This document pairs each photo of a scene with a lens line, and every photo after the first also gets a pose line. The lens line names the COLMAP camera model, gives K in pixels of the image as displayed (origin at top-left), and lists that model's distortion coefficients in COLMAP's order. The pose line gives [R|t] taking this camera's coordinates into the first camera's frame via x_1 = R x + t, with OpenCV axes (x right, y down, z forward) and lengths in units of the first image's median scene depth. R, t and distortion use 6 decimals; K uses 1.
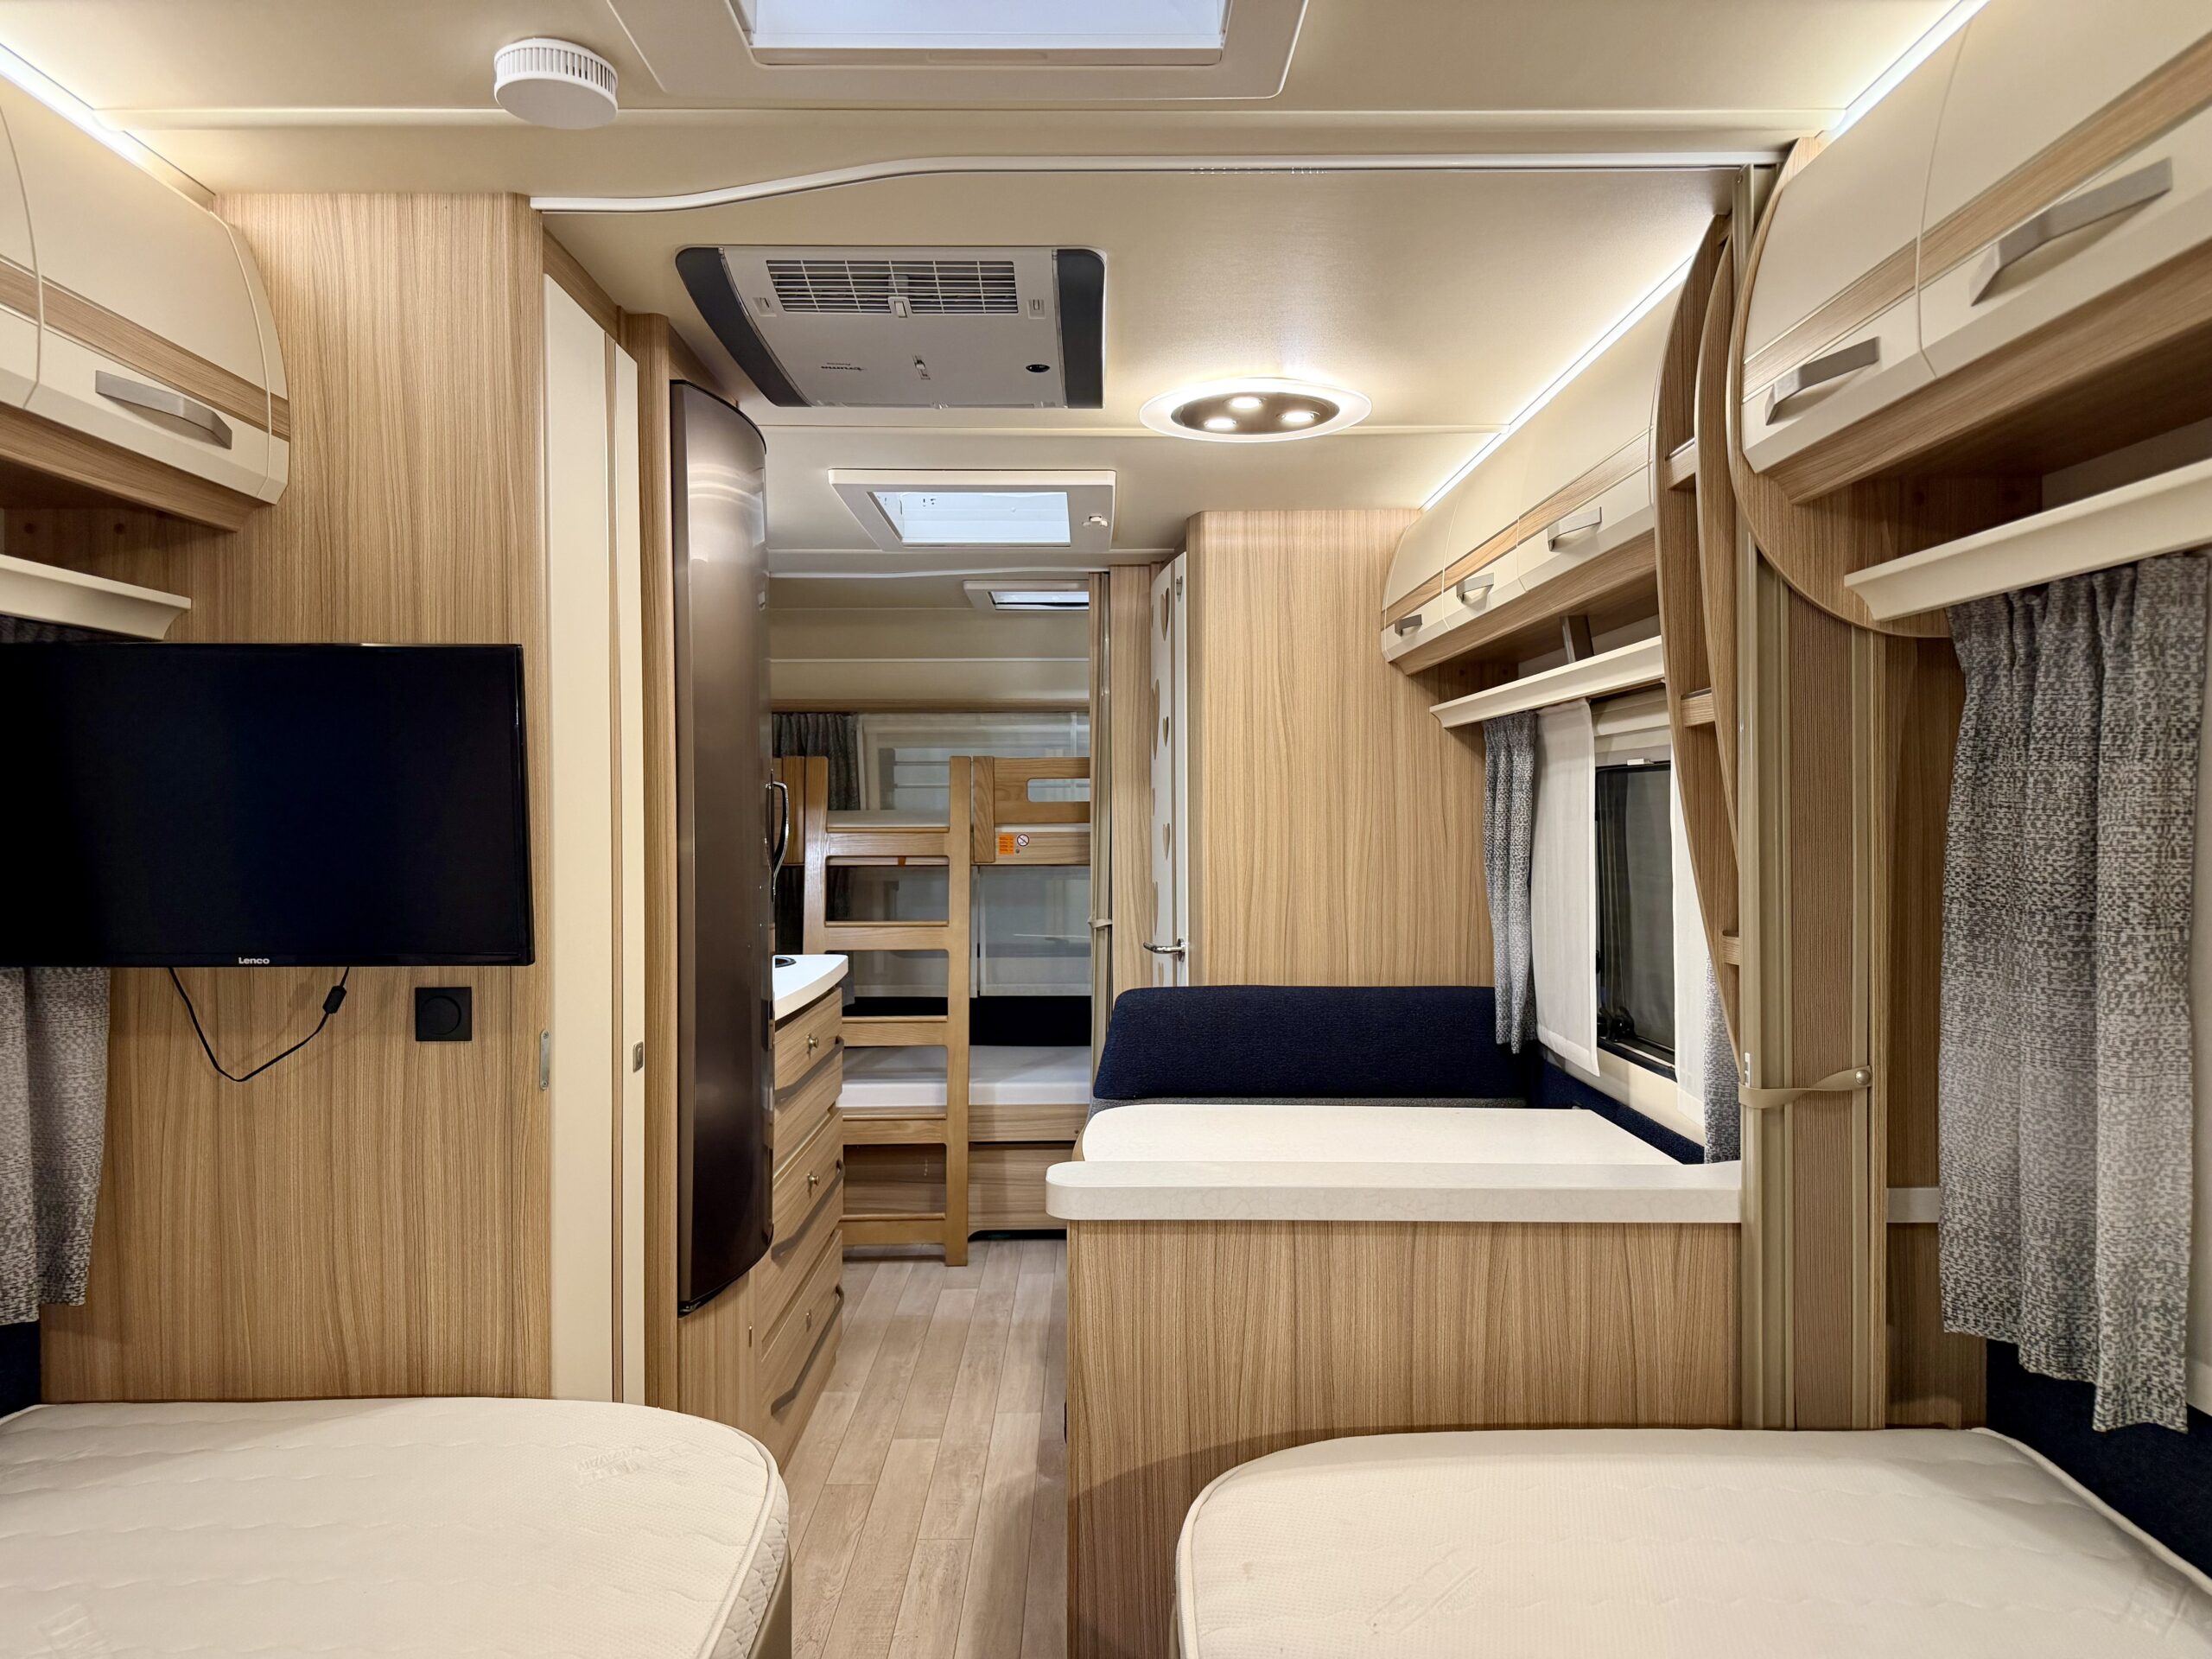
lens RADIAL K [[1558.3, 0, 1106.0], [0, 1558.3, 829.5], [0, 0, 1]] dist [0.075221, -0.108587]
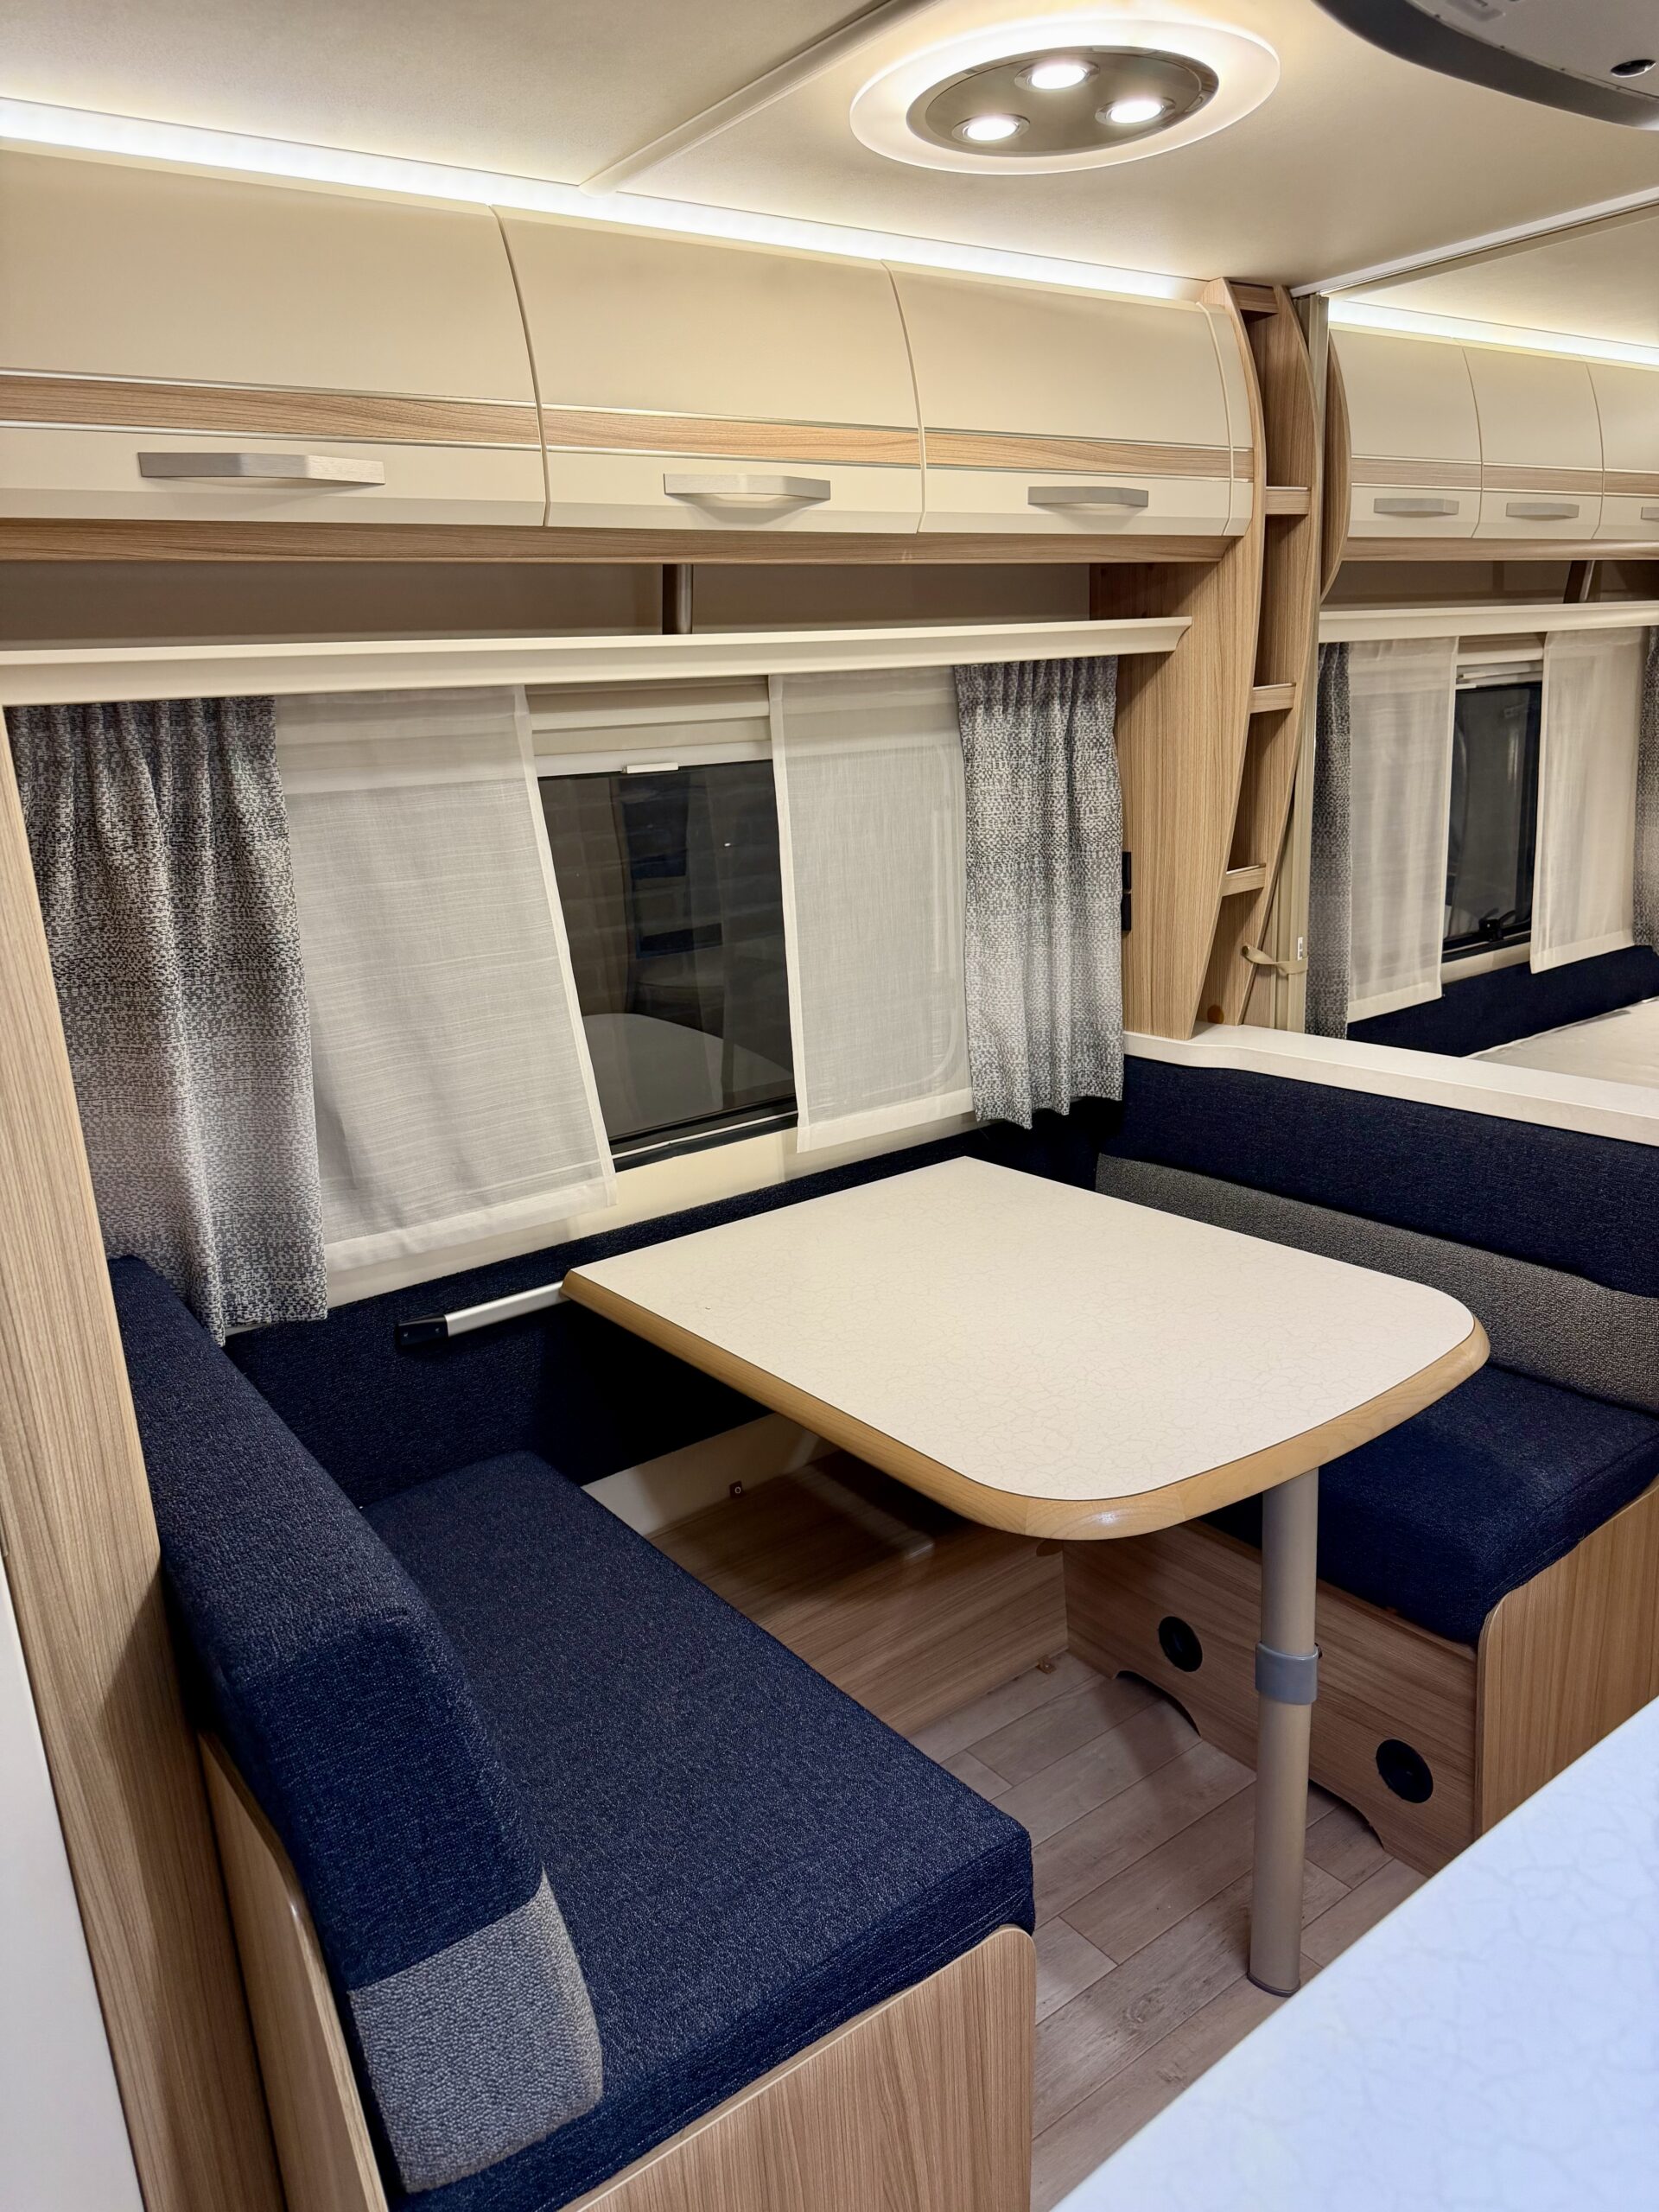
lens RADIAL K [[1533.4, 0, 829.5], [0, 1533.4, 1106.0], [0, 0, 1]] dist [0.117946, -0.216843]
pose [[-0.588585, -0.167185, 0.790959, -0.266610], [0.072197, 0.963604, 0.257401, -0.057608], [-0.805205, 0.208607, -0.555093, 1.112448]]
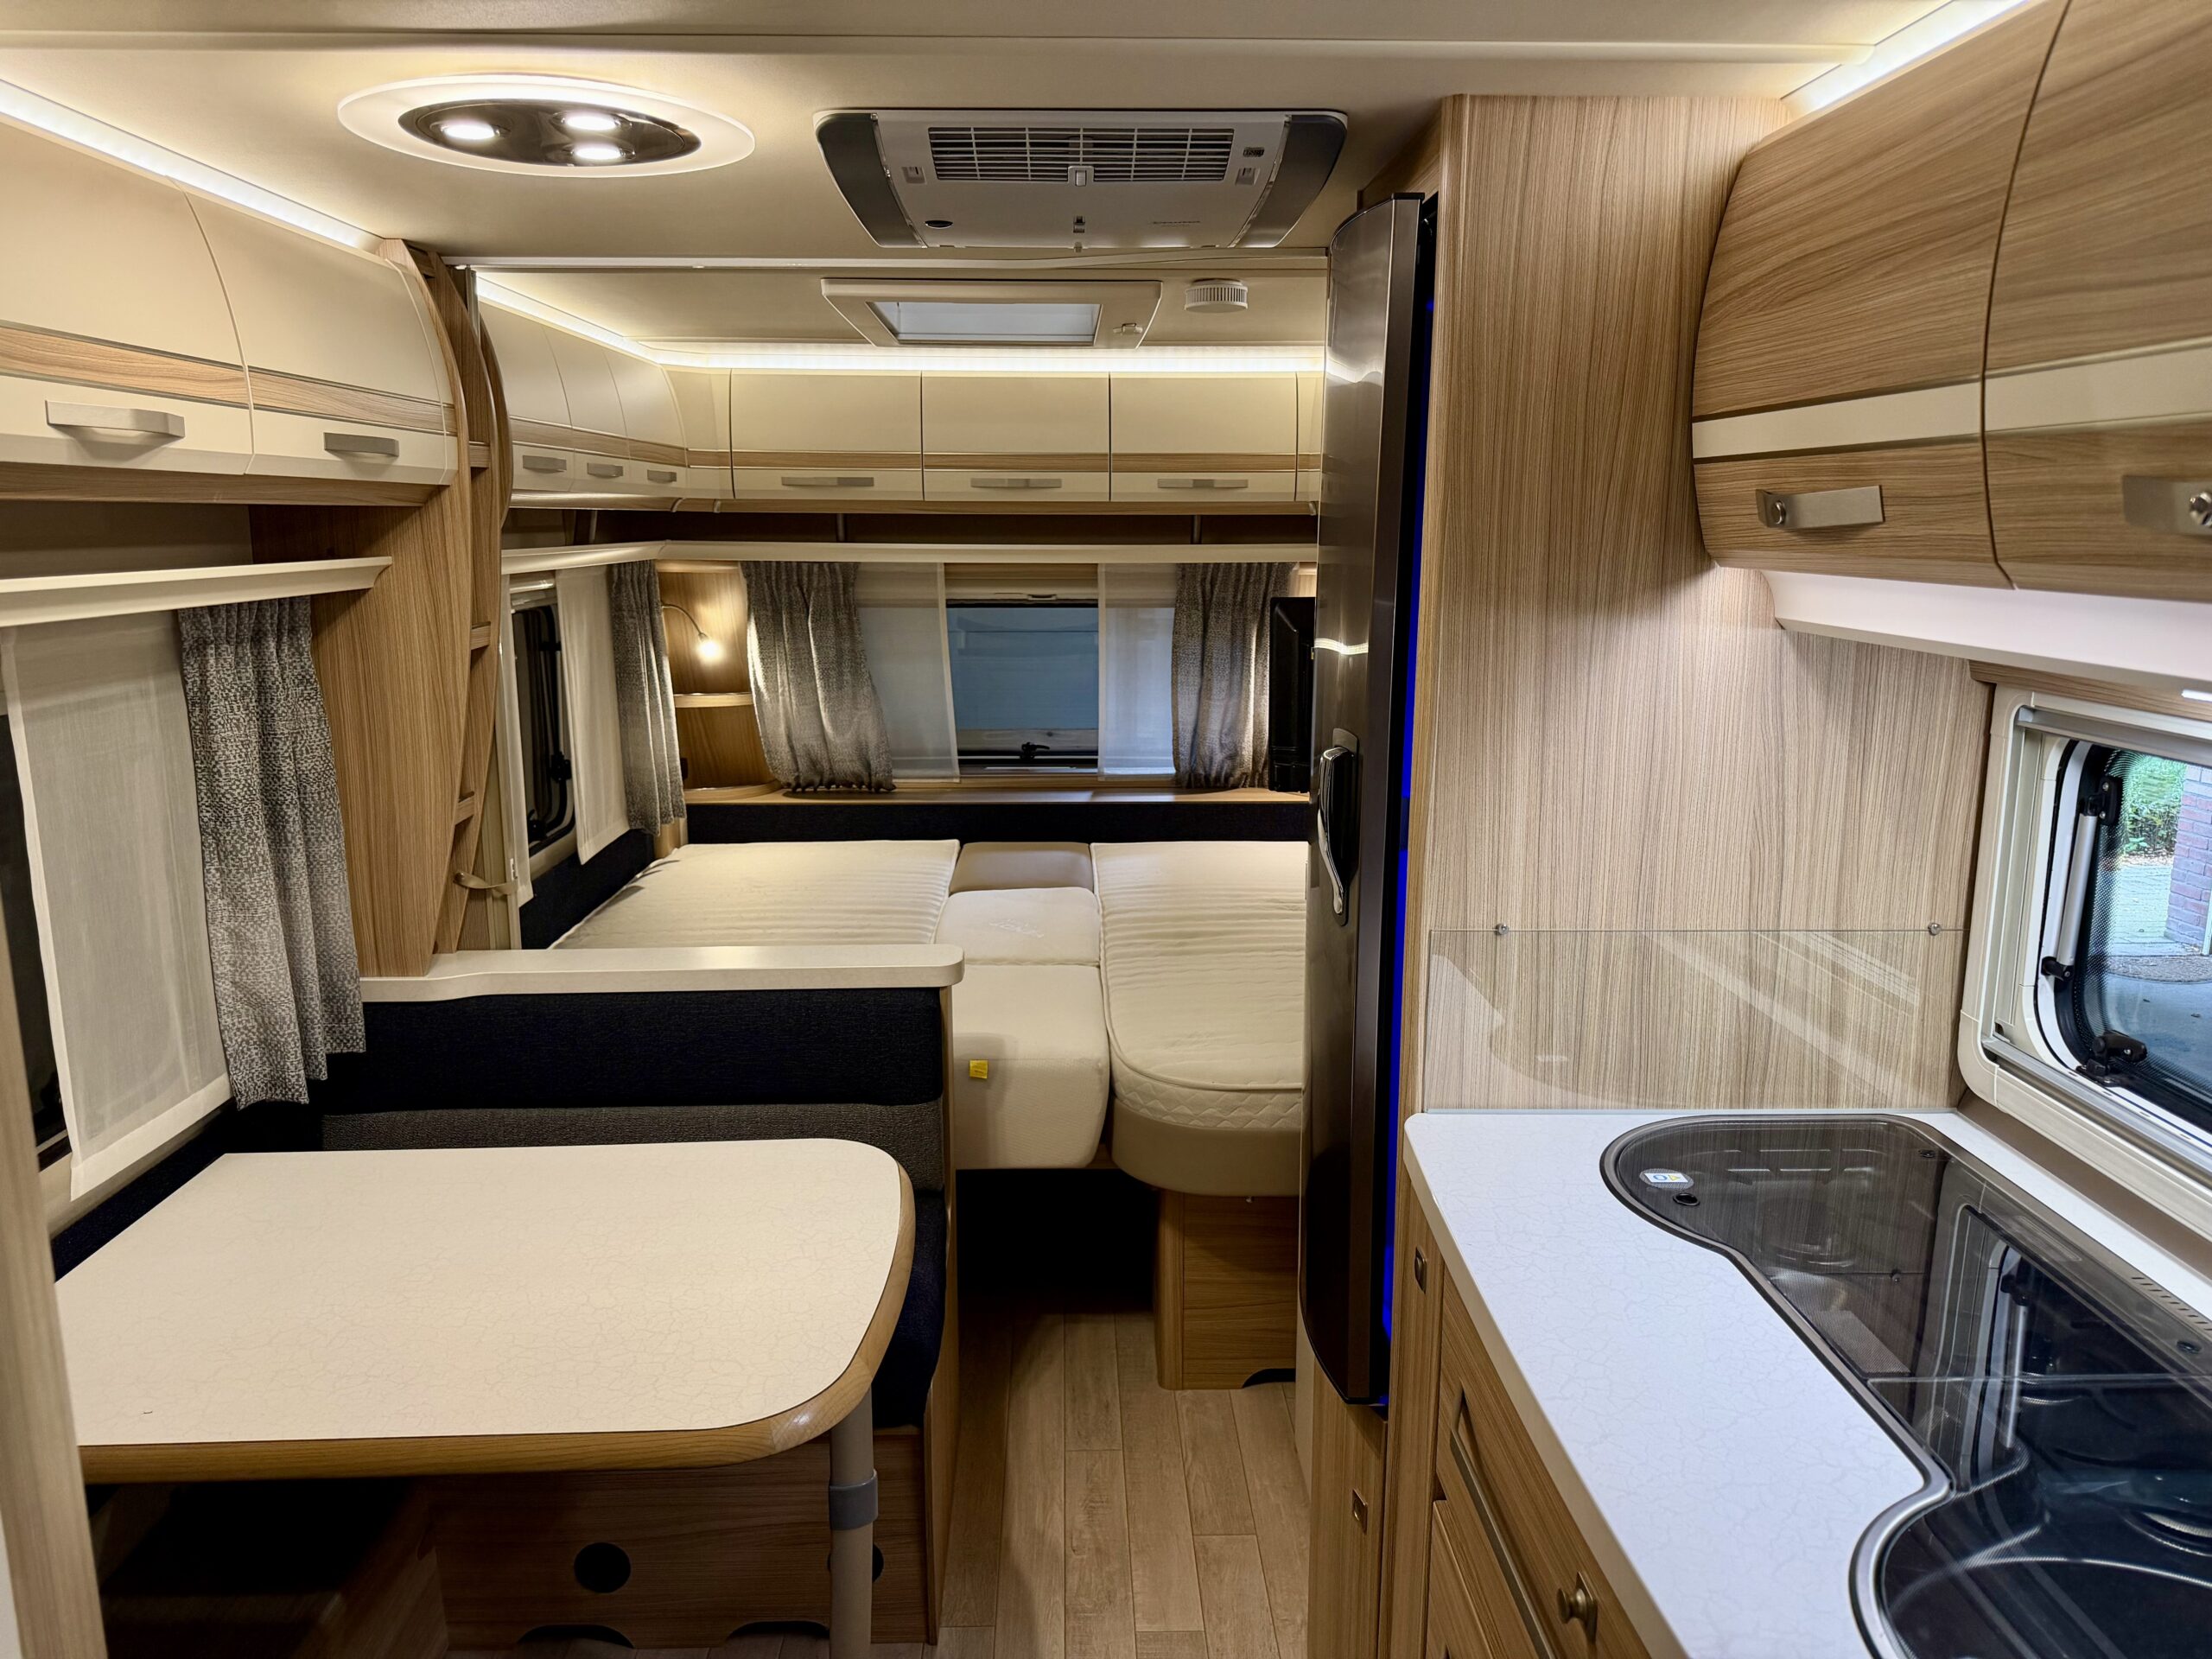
lens RADIAL K [[1543.9, 0, 1101.4], [0, 1543.9, 828.1], [0, 0, 1]] dist [0.102887, -0.175392]
pose [[-0.999805, 0.008800, -0.017700, -0.076417], [0.004979, 0.978671, 0.205376, -0.101363], [0.019130, 0.205247, -0.978523, 1.264802]]
